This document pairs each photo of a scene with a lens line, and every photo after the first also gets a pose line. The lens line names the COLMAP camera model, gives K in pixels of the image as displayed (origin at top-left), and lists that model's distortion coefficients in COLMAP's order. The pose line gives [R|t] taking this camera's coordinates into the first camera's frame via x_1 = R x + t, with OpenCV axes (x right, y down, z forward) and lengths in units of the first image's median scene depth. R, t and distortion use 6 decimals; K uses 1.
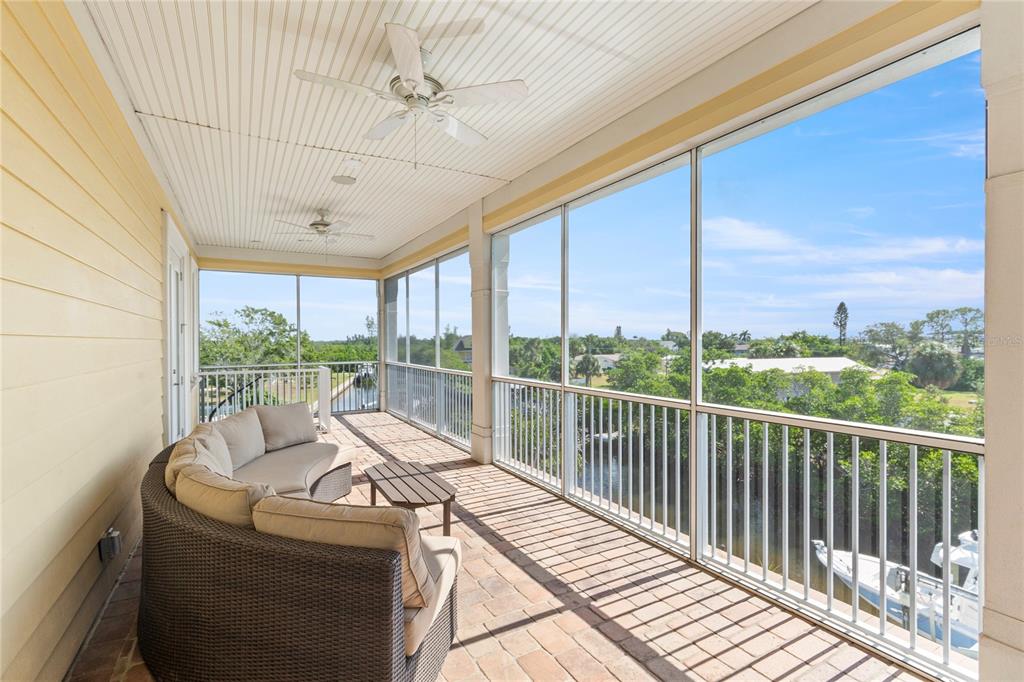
lens RADIAL K [[458.3, 0, 488.6], [0, 458.3, 342.4], [0, 0, 1]] dist [0.000331, -0.000175]
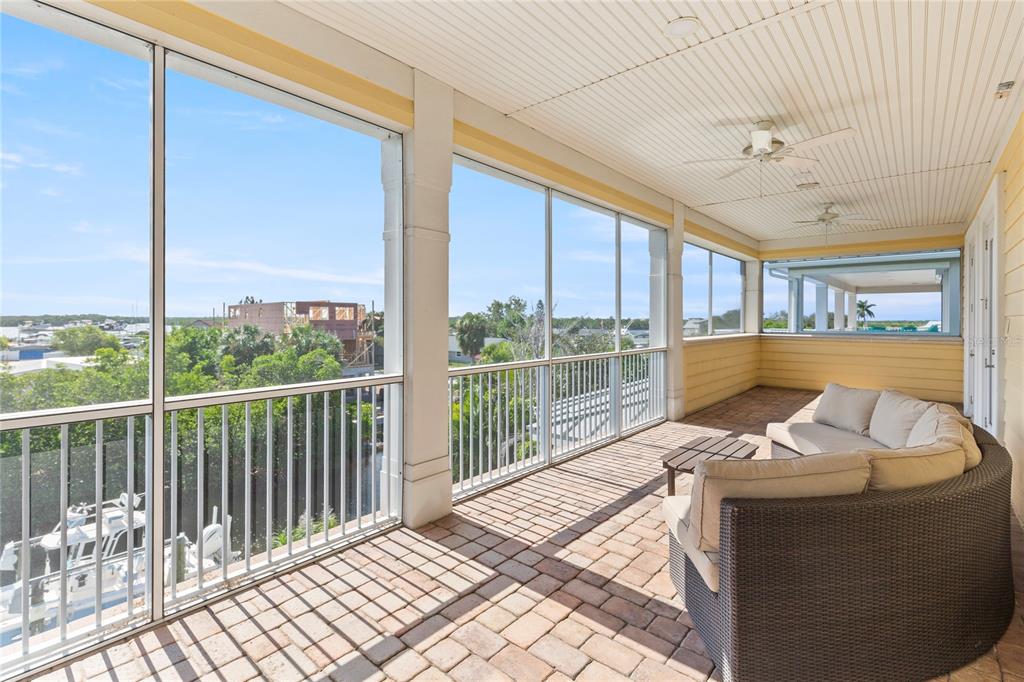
lens RADIAL K [[458.3, 0, 488.6], [0, 458.3, 342.4], [0, 0, 1]] dist [0.000331, -0.000175]
pose [[-0.324517, -0.045333, 0.944793, -0.749763], [-0.000843, 0.998864, 0.047638, -0.000819], [-0.945879, 0.014662, -0.324187, 1.395519]]
